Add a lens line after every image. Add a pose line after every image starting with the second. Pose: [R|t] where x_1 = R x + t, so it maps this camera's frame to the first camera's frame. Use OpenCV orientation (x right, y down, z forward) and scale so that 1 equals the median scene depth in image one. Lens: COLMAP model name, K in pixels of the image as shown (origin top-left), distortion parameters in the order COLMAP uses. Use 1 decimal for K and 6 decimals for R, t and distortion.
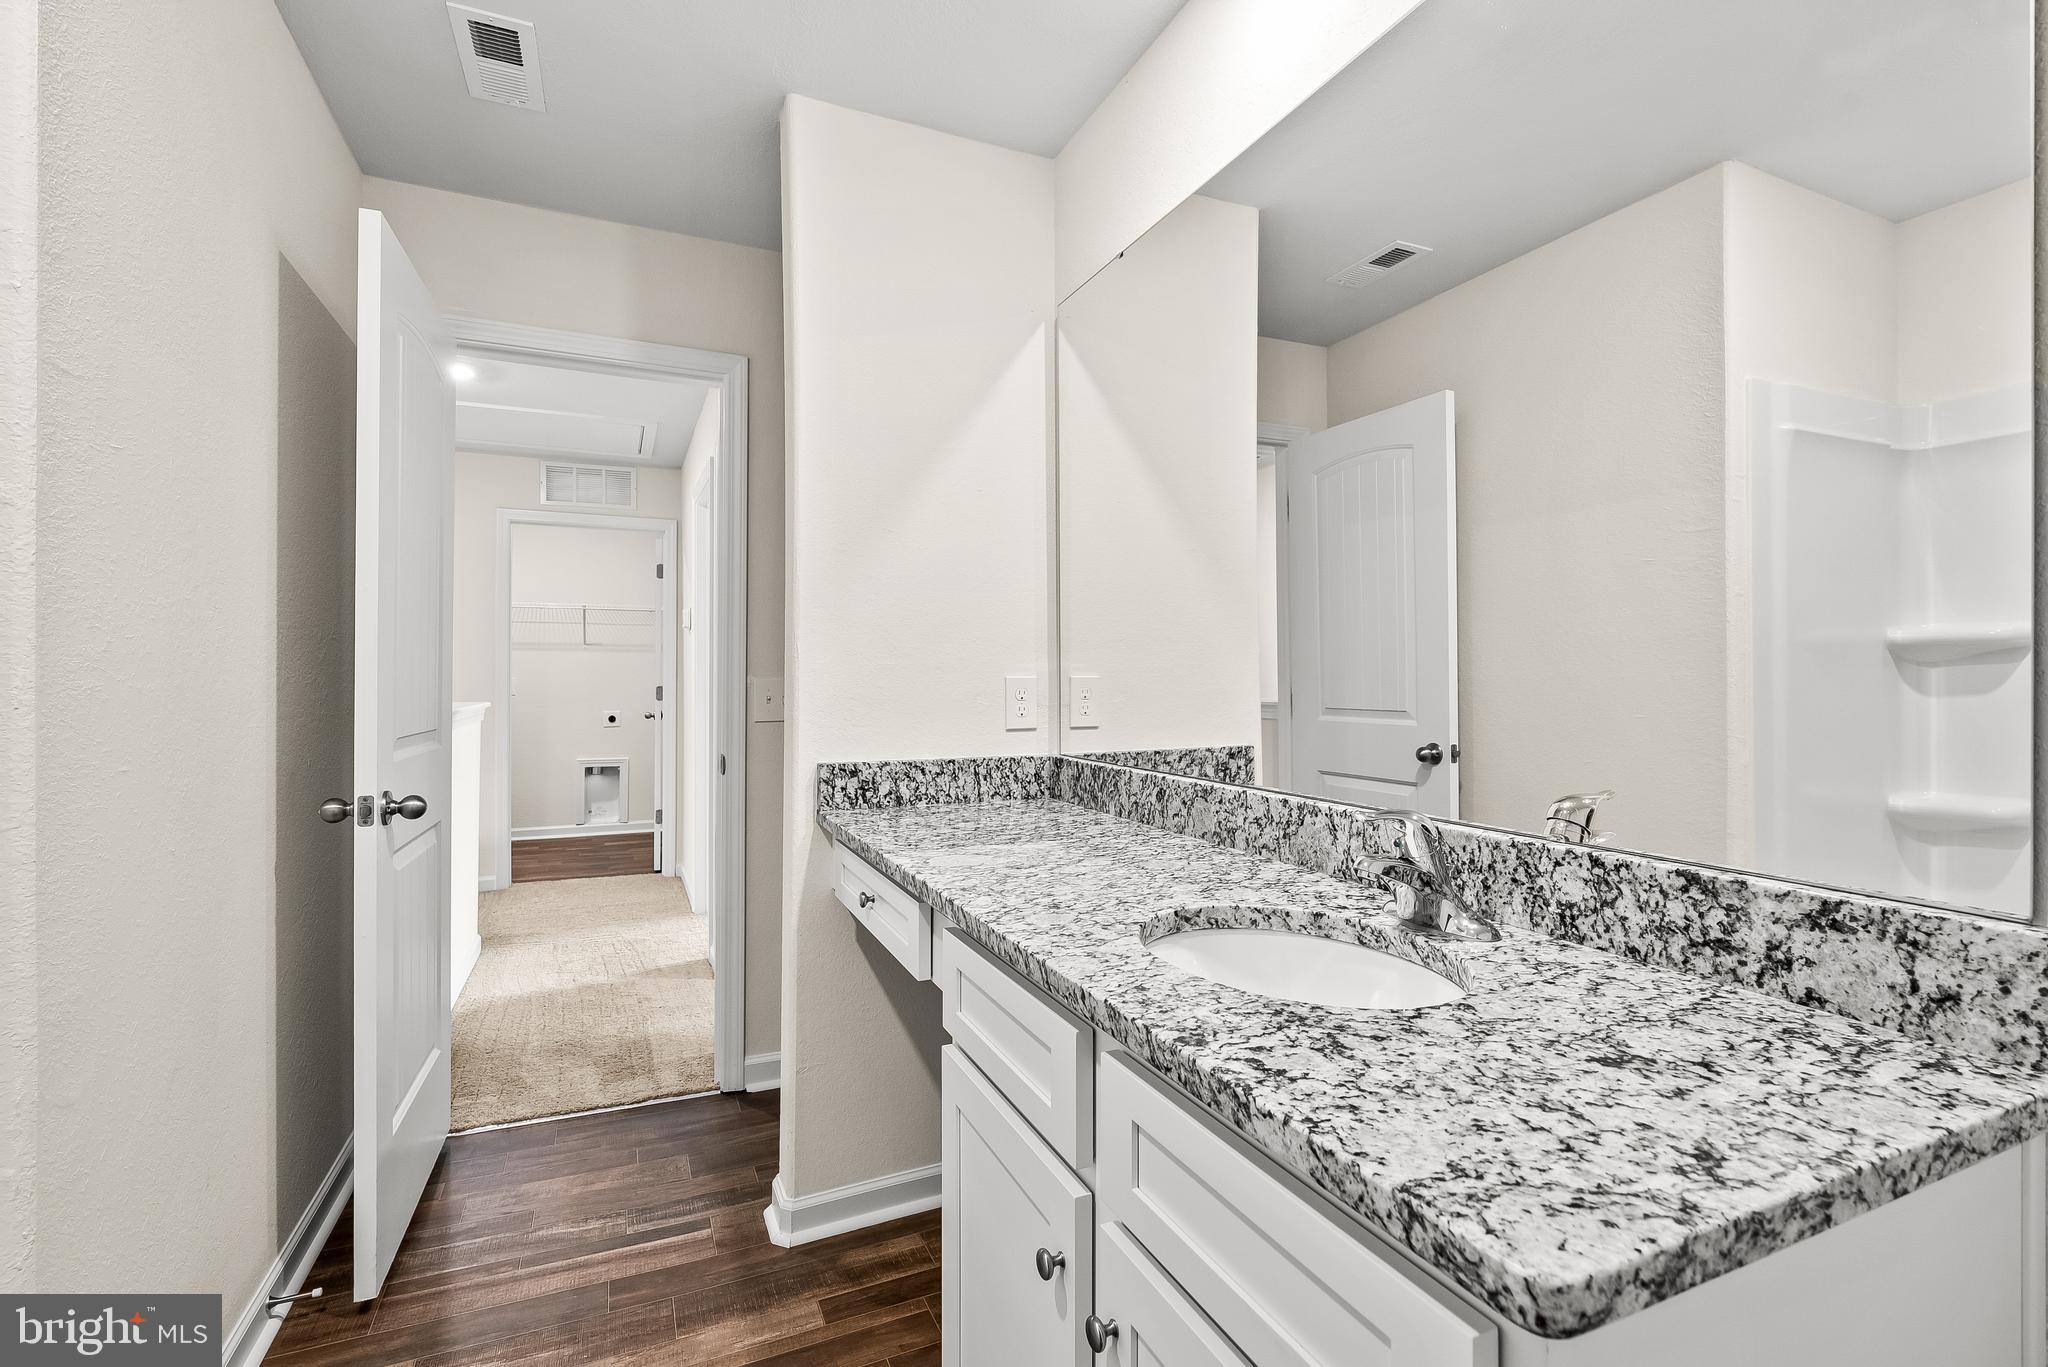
lens RADIAL K [[921.8, 0, 1026.4], [0, 921.8, 676.9], [0, 0, 1]] dist [-0.003486, 0.001450]
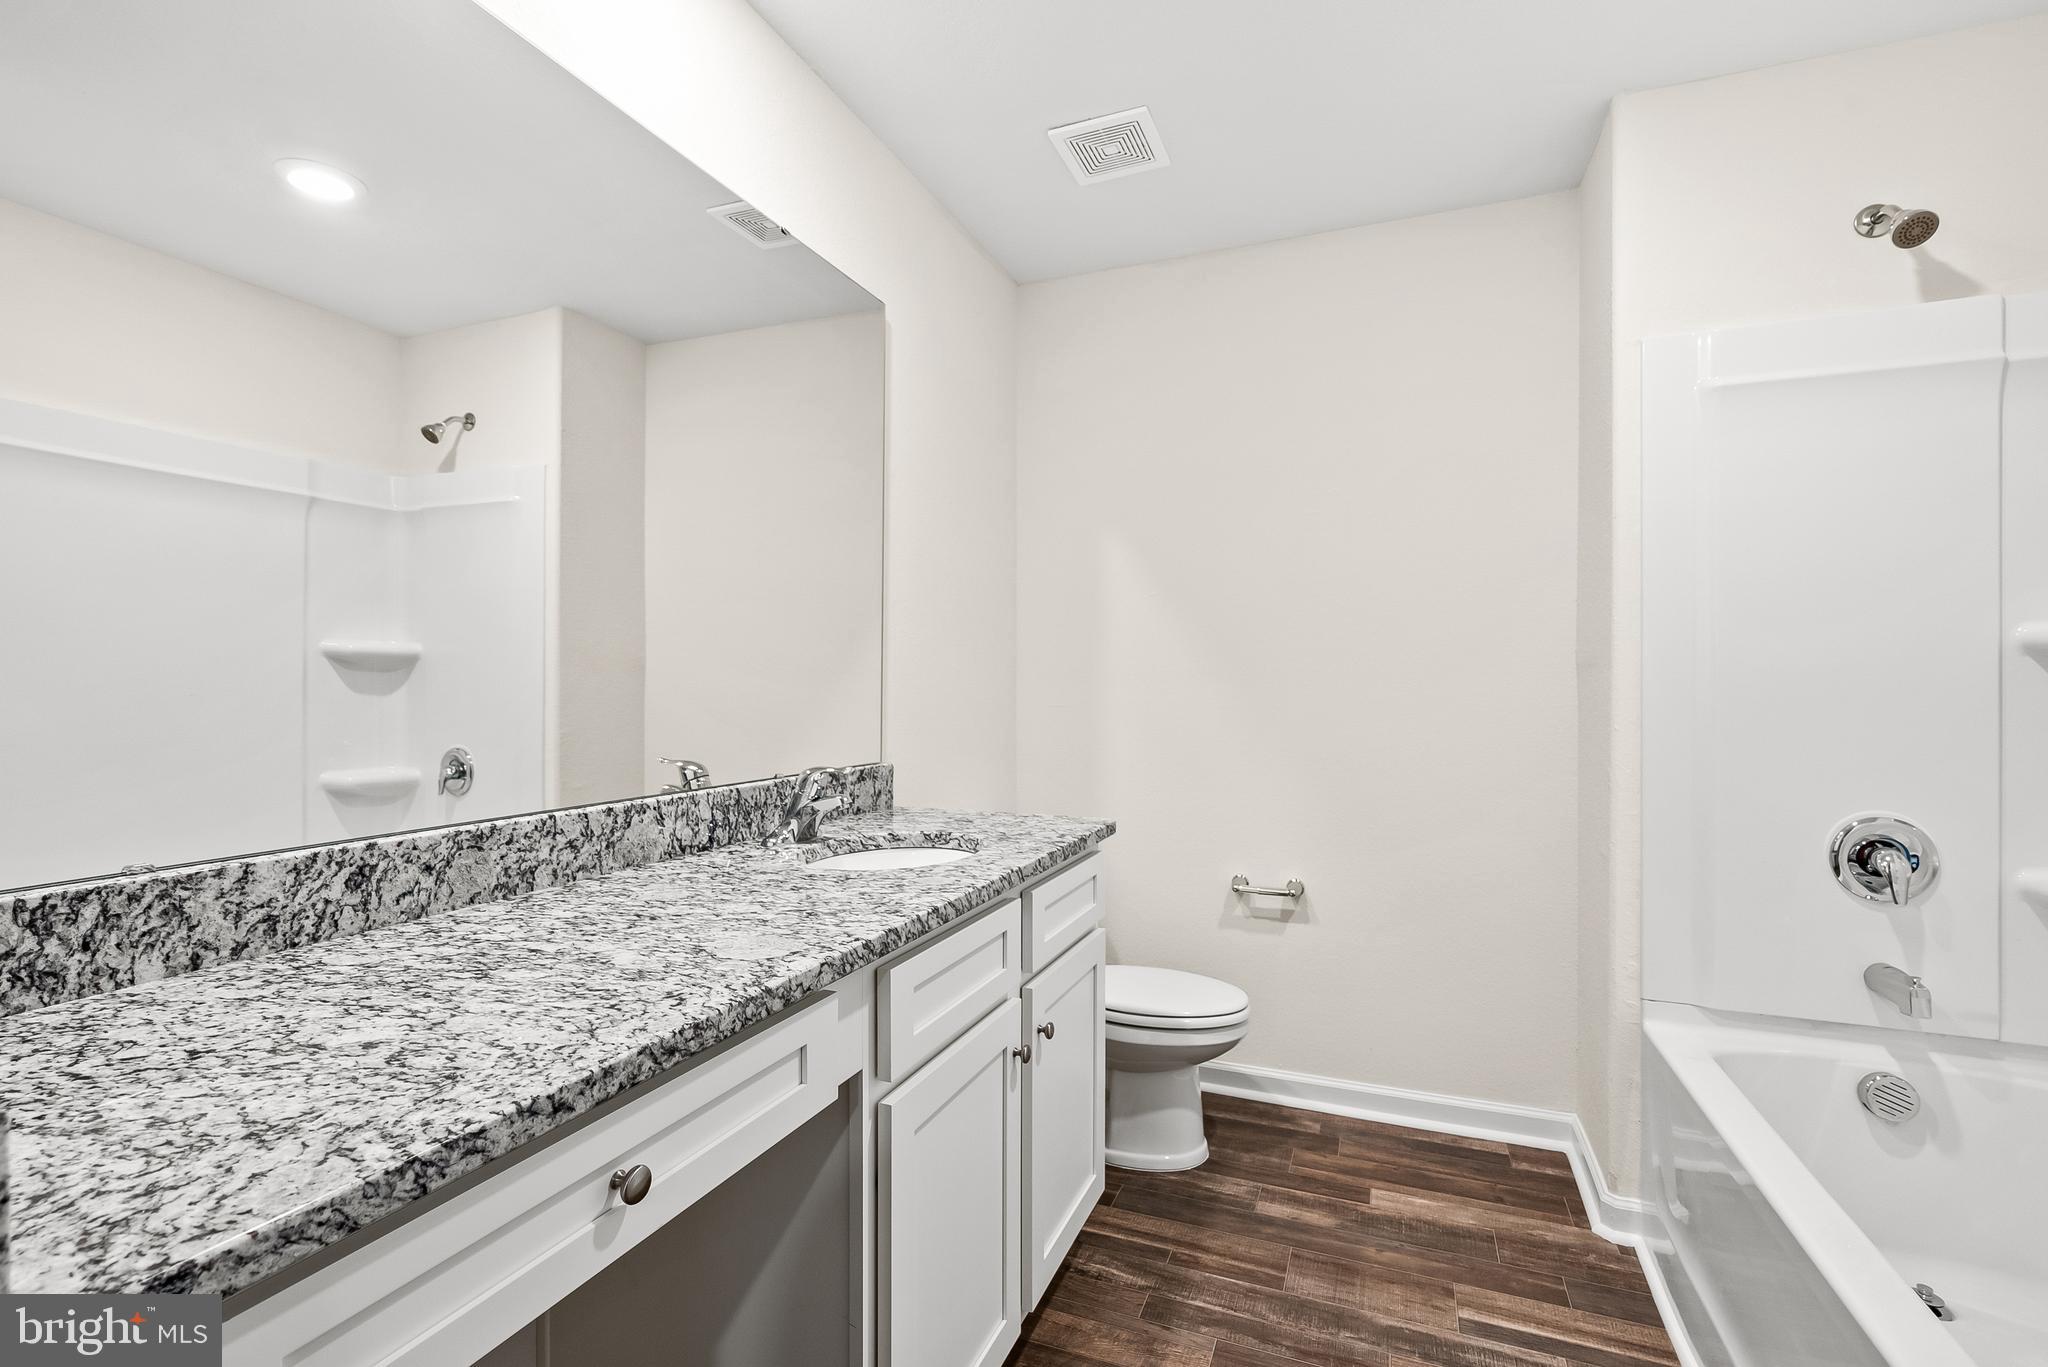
lens RADIAL K [[921.8, 0, 1027.2], [0, 921.8, 684.1], [0, 0, 1]] dist [-0.003486, 0.001450]
pose [[-0.697088, 0.007052, 0.716951, -0.721540], [0.004645, 0.999975, -0.005319, 0.008634], [-0.716970, -0.000378, -0.697104, 1.350261]]
